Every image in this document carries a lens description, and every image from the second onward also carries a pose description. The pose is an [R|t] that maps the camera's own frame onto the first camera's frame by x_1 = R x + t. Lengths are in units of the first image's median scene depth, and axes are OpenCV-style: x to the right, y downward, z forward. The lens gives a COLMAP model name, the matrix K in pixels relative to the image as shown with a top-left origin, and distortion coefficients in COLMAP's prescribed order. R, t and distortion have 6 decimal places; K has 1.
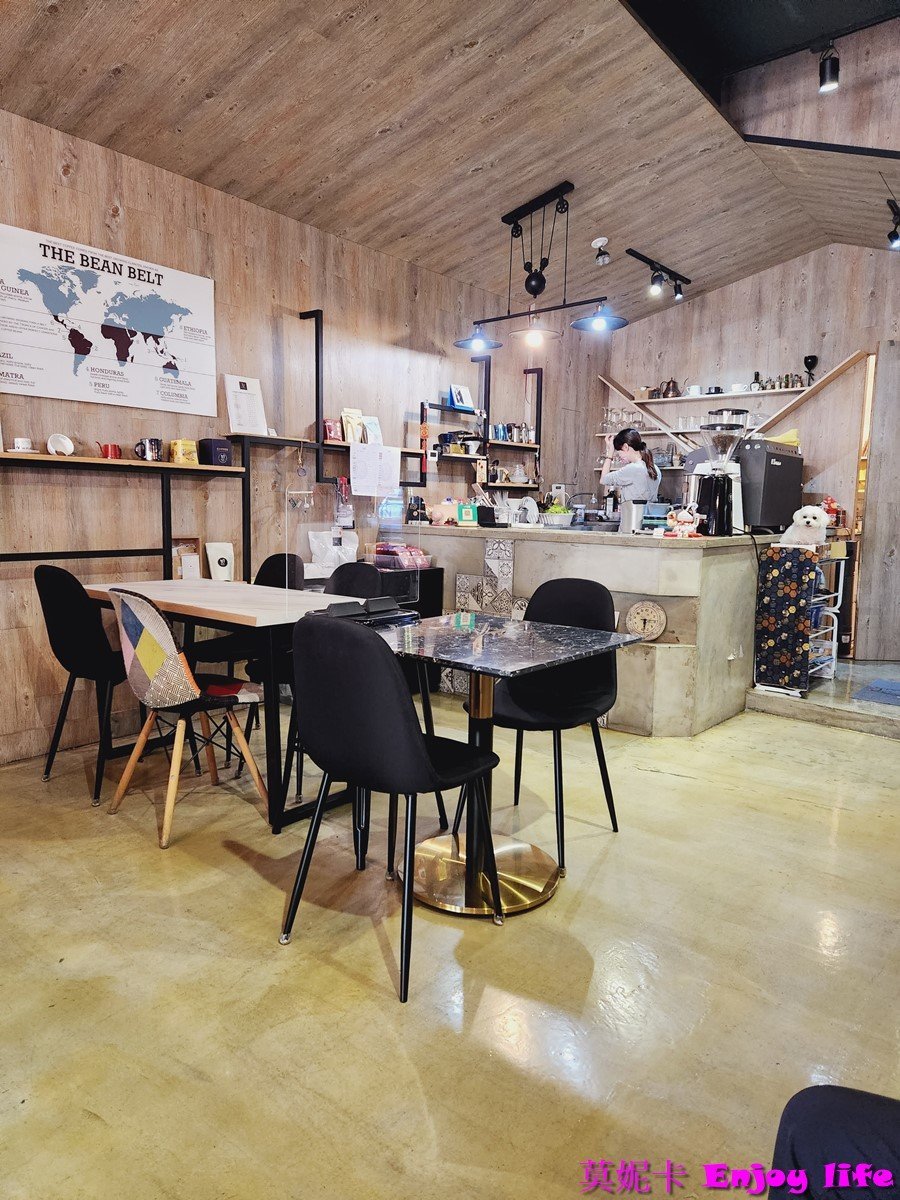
lens RADIAL K [[802.1, 0, 451.7], [0, 802.1, 604.7], [0, 0, 1]] dist [0.043105, -0.037521]
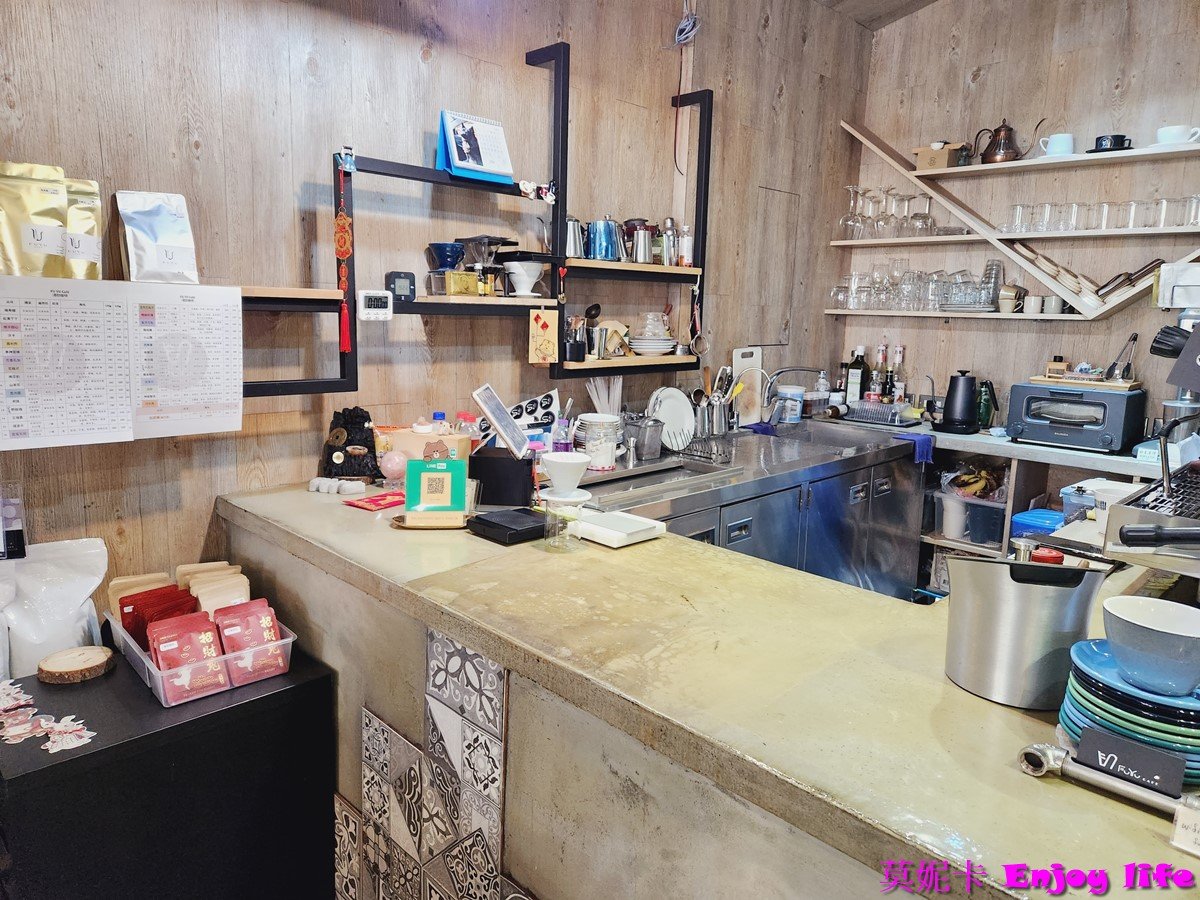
lens RADIAL K [[802.1, 0, 593.1], [0, 802.1, 443.0], [0, 0, 1]] dist [0.043105, -0.037521]
pose [[0.995217, 0.025449, -0.094320, 0.093513], [-0.021396, 0.998814, 0.043731, -0.119940], [0.095321, -0.041504, 0.994581, 0.545962]]
